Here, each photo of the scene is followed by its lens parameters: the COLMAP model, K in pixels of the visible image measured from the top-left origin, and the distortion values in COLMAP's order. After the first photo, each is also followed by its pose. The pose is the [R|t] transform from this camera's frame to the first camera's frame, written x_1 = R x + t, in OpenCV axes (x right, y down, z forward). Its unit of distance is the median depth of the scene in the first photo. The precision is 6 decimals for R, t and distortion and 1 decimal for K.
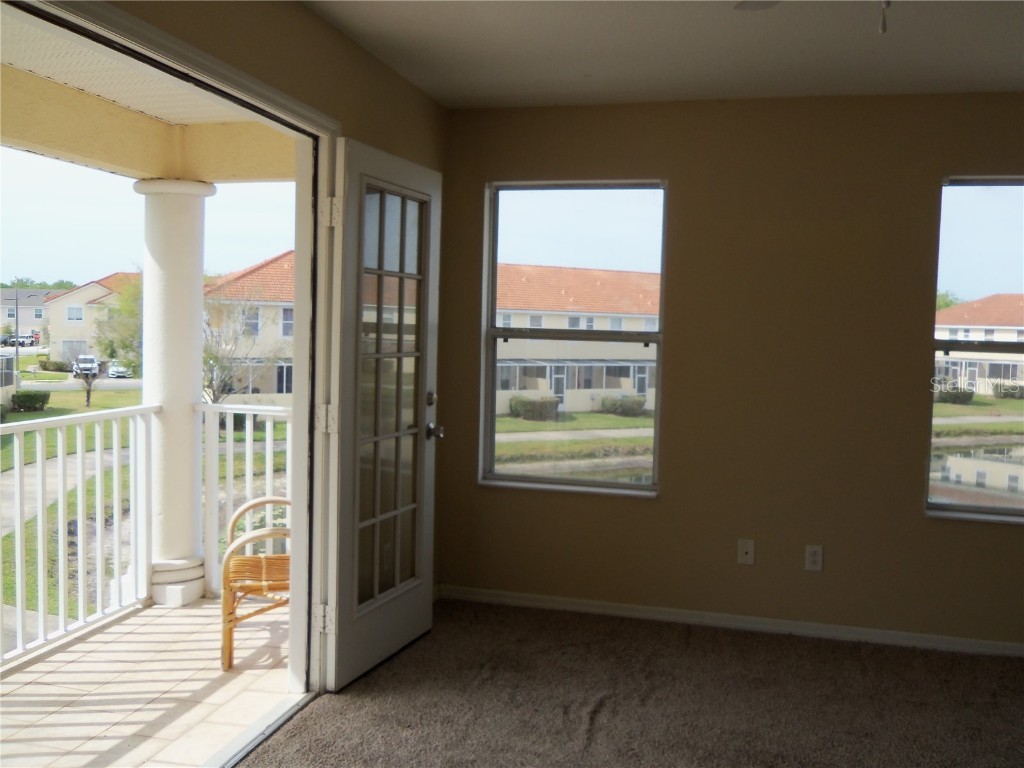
lens RADIAL K [[866.7, 0, 522.8], [0, 866.7, 377.3], [0, 0, 1]] dist [-0.021485, 0.028436]
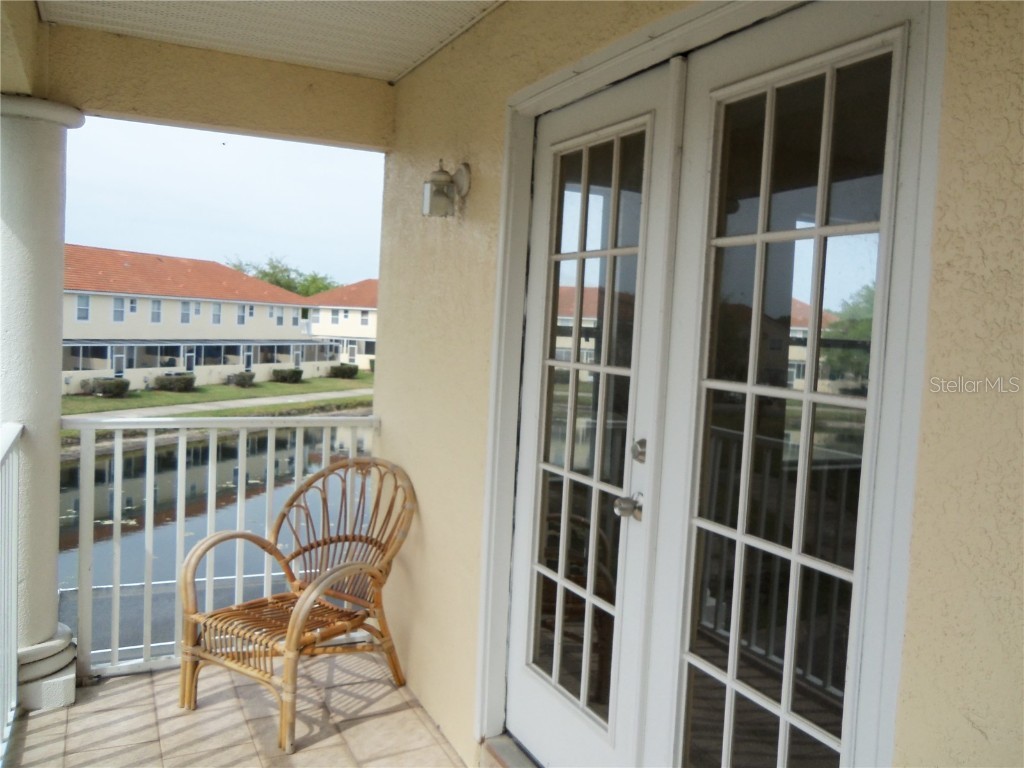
lens RADIAL K [[866.7, 0, 516.6], [0, 866.7, 386.6], [0, 0, 1]] dist [-0.021485, 0.028436]
pose [[0.763319, -0.037153, 0.644953, -0.616662], [0.013720, 0.999052, 0.041314, -0.024670], [-0.645876, -0.022687, 0.763105, 0.241124]]
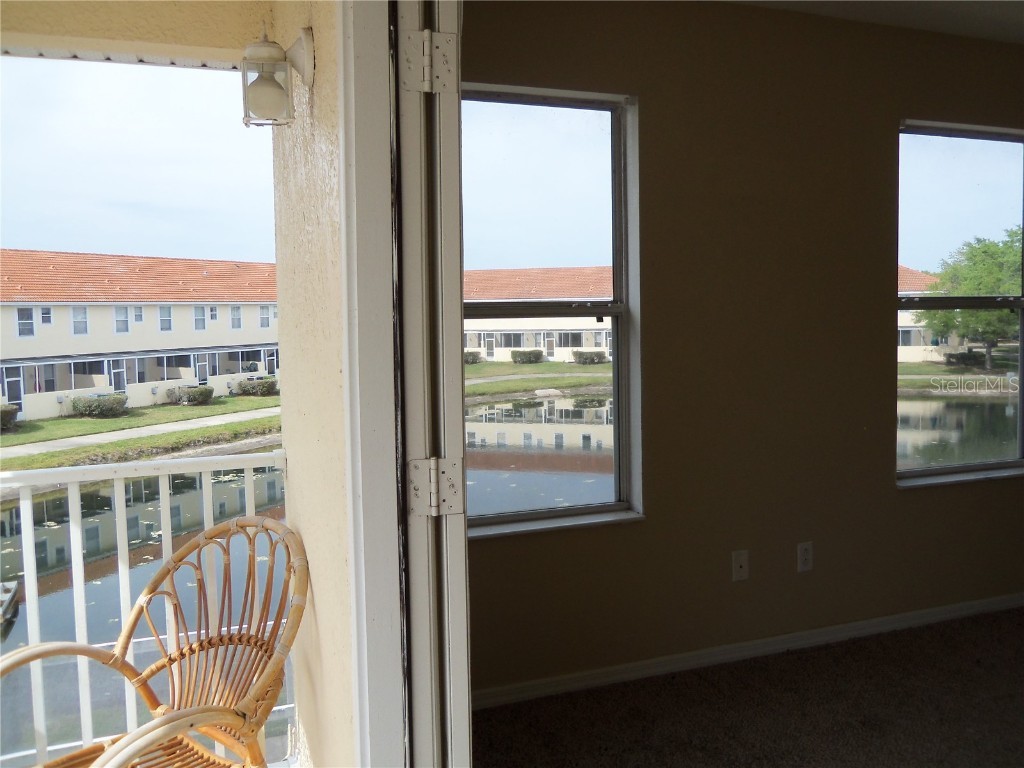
lens RADIAL K [[866.7, 0, 516.3], [0, 866.7, 380.9], [0, 0, 1]] dist [-0.021485, 0.028436]
pose [[0.820940, -0.087598, 0.564255, -0.345582], [0.074512, 0.996148, 0.046239, -0.024259], [-0.566132, 0.004084, 0.824305, 0.425434]]
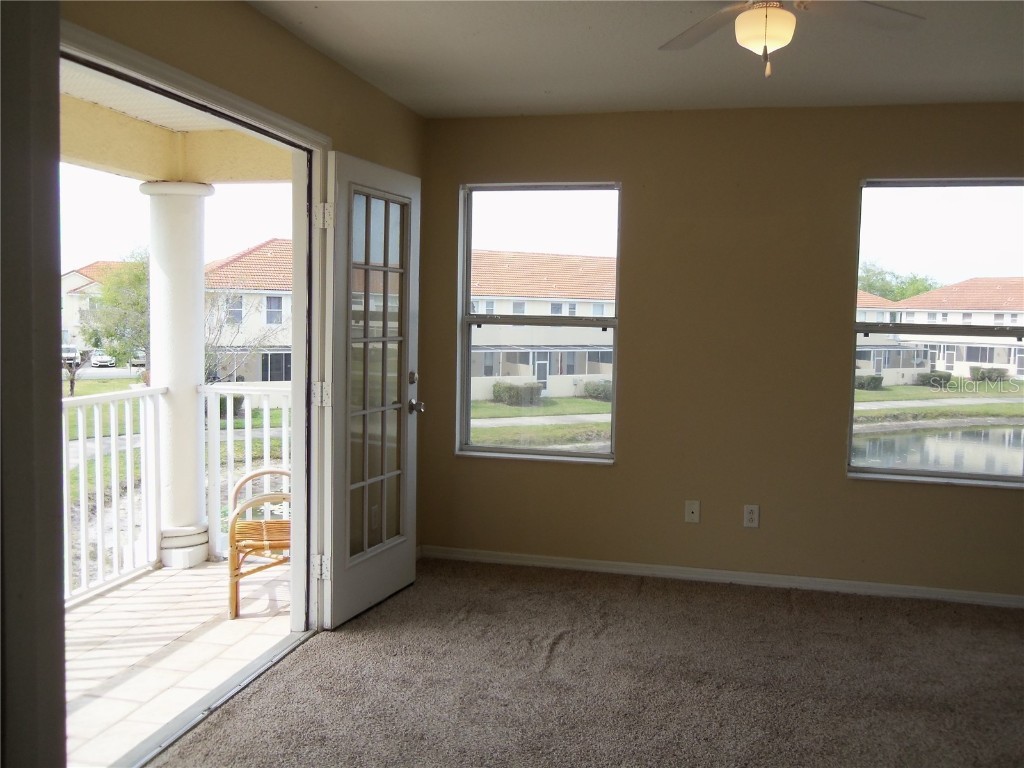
lens RADIAL K [[866.7, 0, 526.4], [0, 866.7, 377.7], [0, 0, 1]] dist [-0.021485, 0.028436]
pose [[0.999732, -0.007158, 0.022017, 0.016292], [0.006808, 0.999850, 0.015936, 0.006647], [-0.022128, -0.015782, 0.999631, -0.121040]]
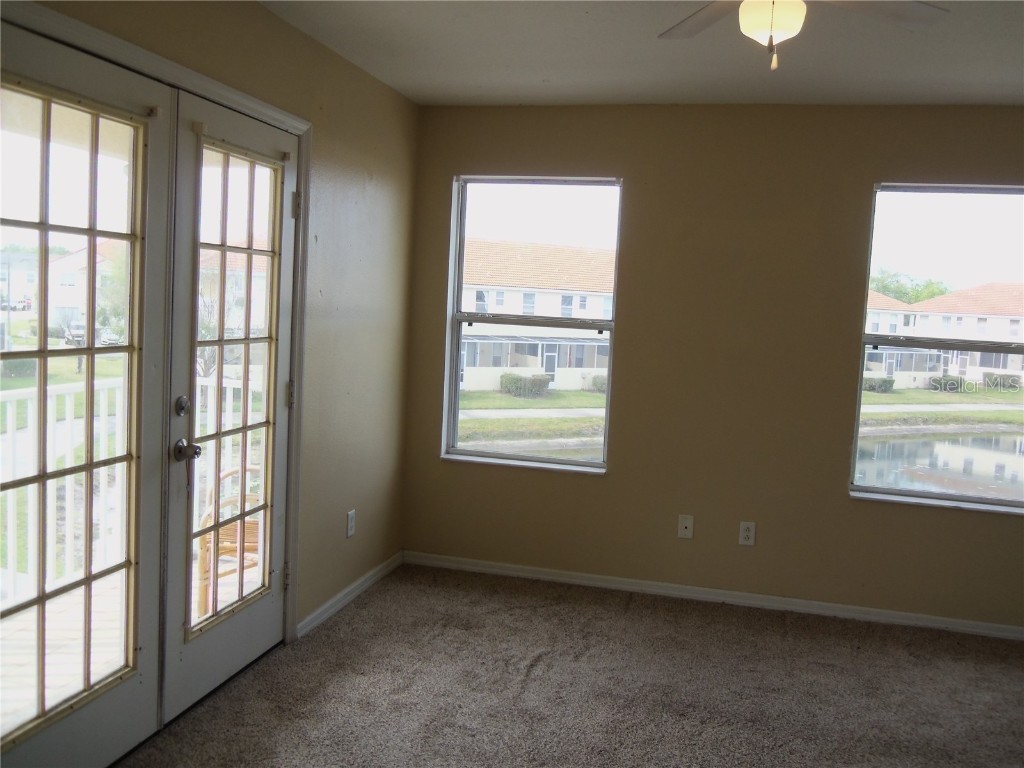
lens RADIAL K [[866.7, 0, 526.3], [0, 866.7, 378.1], [0, 0, 1]] dist [-0.021485, 0.028436]
pose [[0.999641, 0.024576, 0.010689, 0.040887], [-0.024863, 0.999311, 0.027565, -0.008109], [-0.010004, -0.027821, 0.999563, -0.071876]]
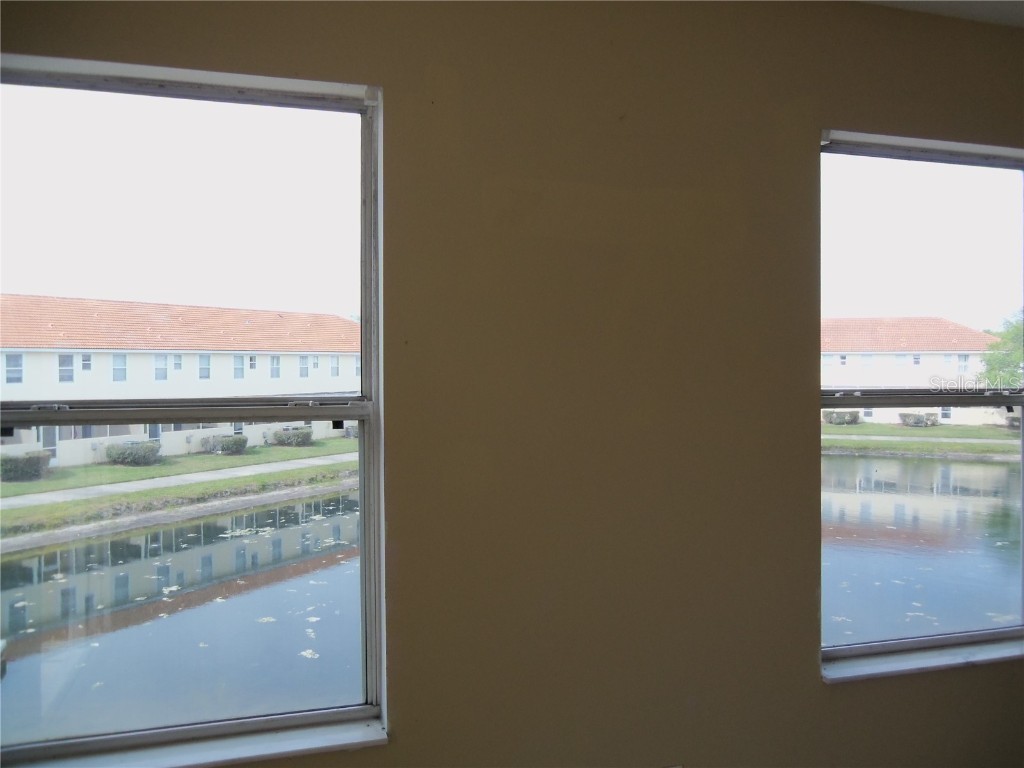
lens RADIAL K [[866.7, 0, 519.5], [0, 866.7, 379.0], [0, 0, 1]] dist [-0.021485, 0.028436]
pose [[0.853422, -0.038191, 0.519820, -0.024741], [0.056458, 0.998217, -0.019353, -0.047922], [-0.518155, 0.045865, 0.854056, 0.526087]]
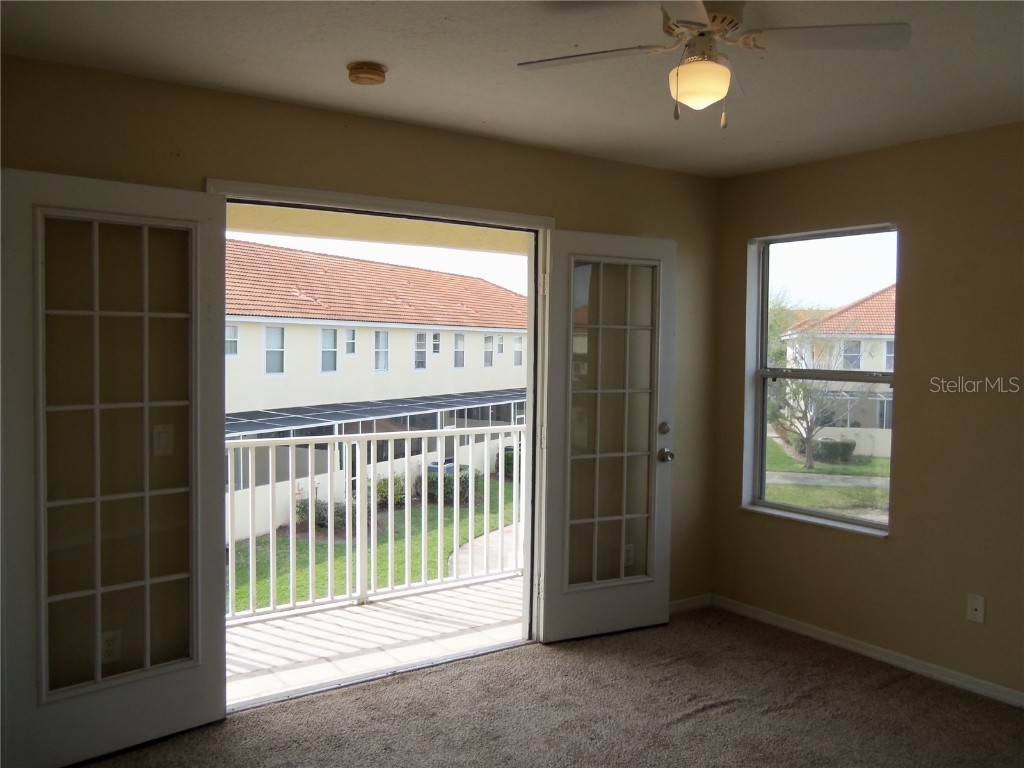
lens RADIAL K [[866.7, 0, 529.3], [0, 866.7, 388.0], [0, 0, 1]] dist [-0.021485, 0.028436]
pose [[0.763311, 0.017526, -0.645793, 0.467526], [-0.033900, 0.999341, -0.012949, -0.008159], [0.645141, 0.031776, 0.763402, -0.033581]]
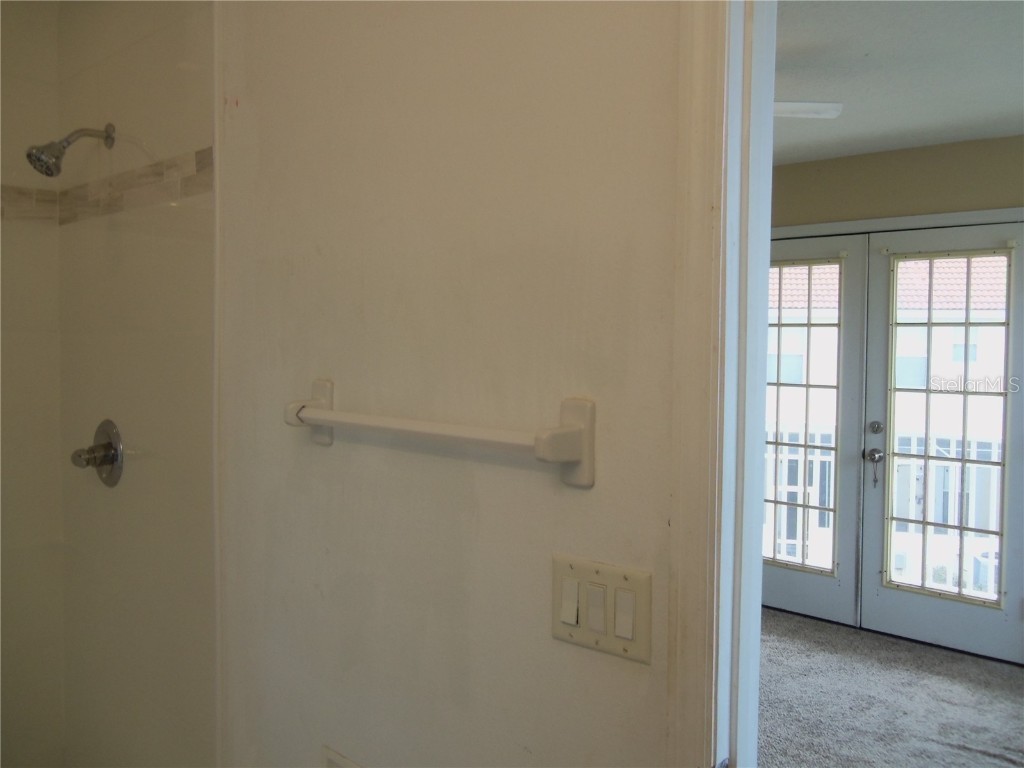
lens RADIAL K [[866.7, 0, 514.1], [0, 866.7, 381.8], [0, 0, 1]] dist [-0.021485, 0.028436]
pose [[-0.484862, 0.007044, -0.874563, 0.899162], [-0.084939, 0.994861, 0.055104, -0.036133], [0.870457, 0.101002, -0.481772, 0.694373]]
